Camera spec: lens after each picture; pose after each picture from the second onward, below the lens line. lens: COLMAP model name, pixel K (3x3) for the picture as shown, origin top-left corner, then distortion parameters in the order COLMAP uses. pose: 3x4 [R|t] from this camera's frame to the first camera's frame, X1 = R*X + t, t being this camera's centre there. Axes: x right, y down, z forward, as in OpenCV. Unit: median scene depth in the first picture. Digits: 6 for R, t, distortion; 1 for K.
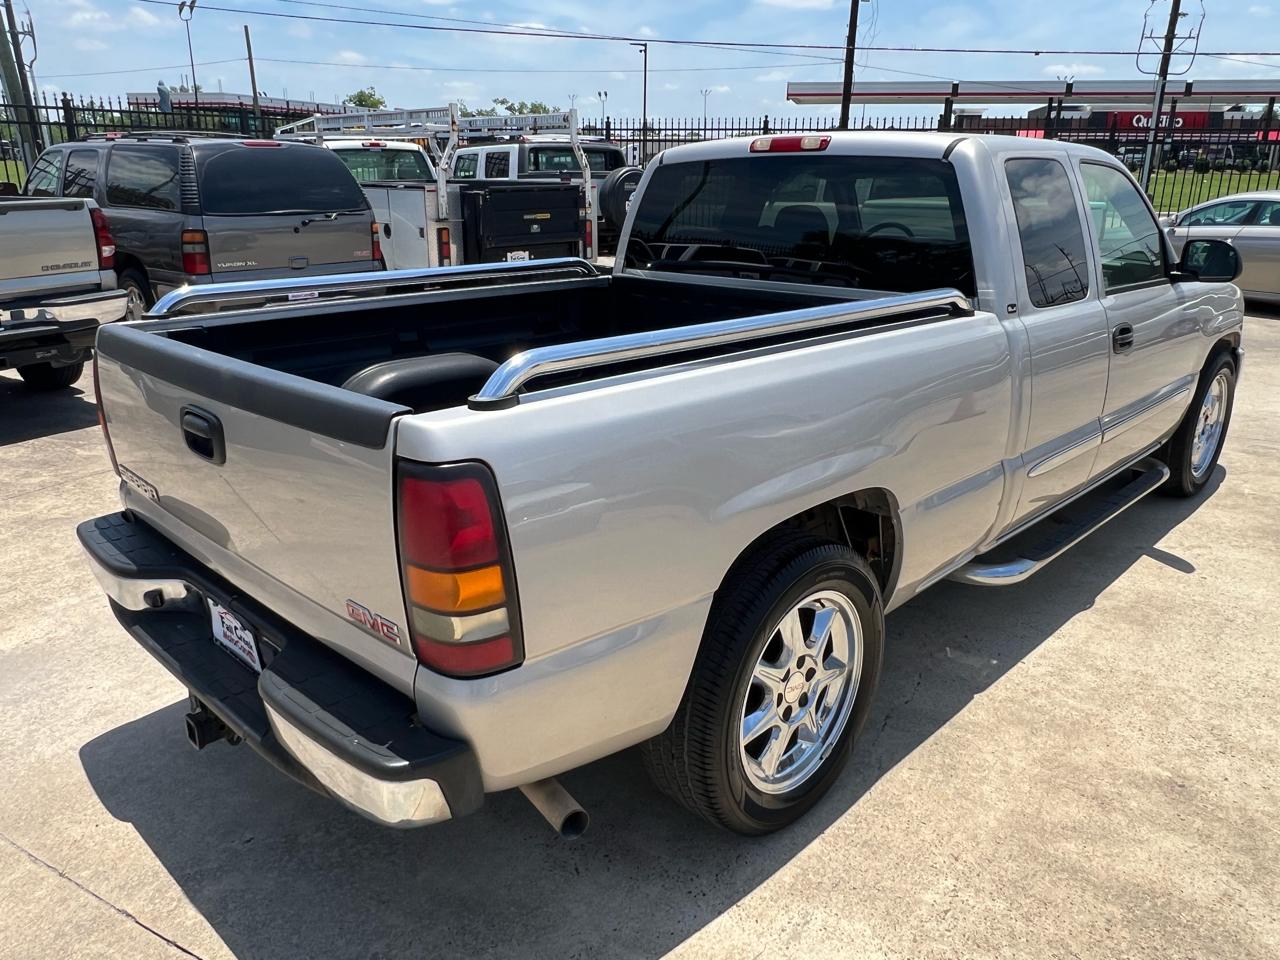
lens RADIAL K [[945.8, 0, 638.2], [0, 945.8, 473.6], [0, 0, 1]] dist [-0.000413, -0.003787]
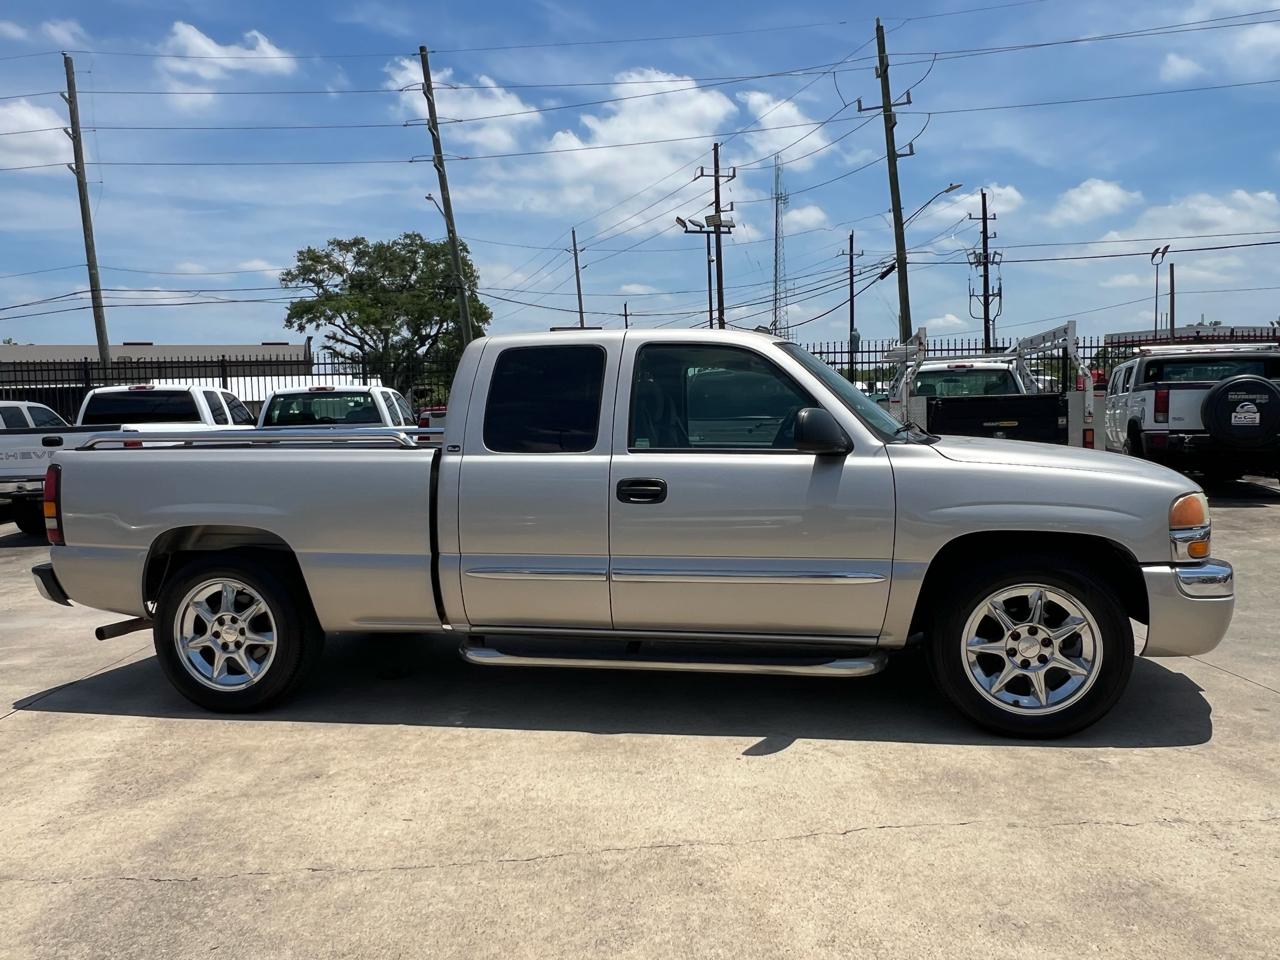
lens RADIAL K [[945.8, 0, 638.2], [0, 945.8, 473.6], [0, 0, 1]] dist [-0.000413, -0.003787]
pose [[0.552777, 0.039572, -0.832389, 1.962968], [-0.234701, 0.965830, -0.109946, -0.052924], [0.799595, 0.256138, 0.543176, 0.516875]]
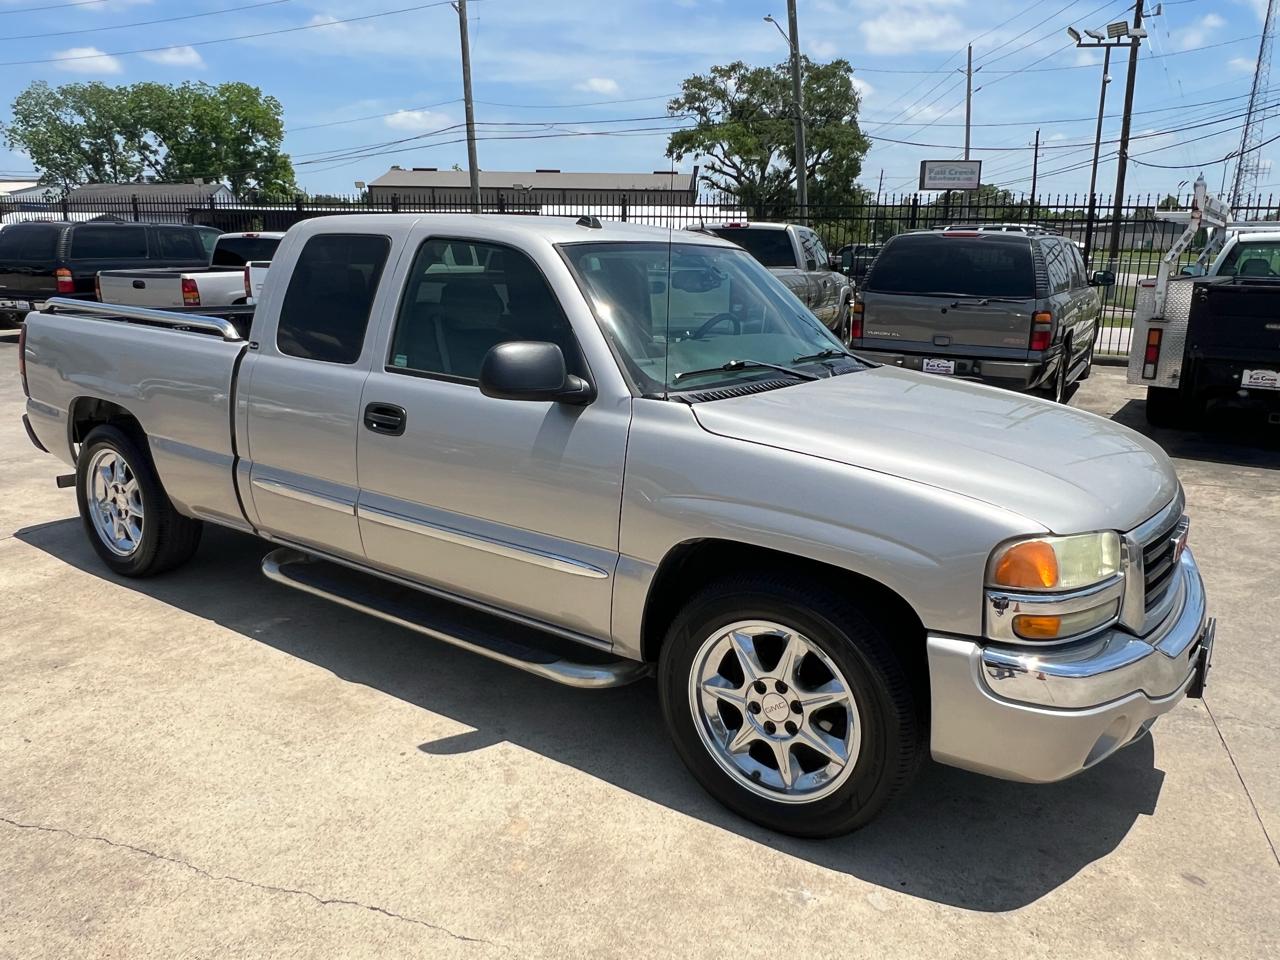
lens RADIAL K [[940.5, 0, 626.0], [0, 940.5, 458.4], [0, 0, 1]] dist [-0.001875, -0.001317]
pose [[0.160565, 0.219854, -0.962228, 1.990924], [-0.324506, 0.932441, 0.158899, -0.454821], [0.932156, 0.286735, 0.221062, 1.396529]]
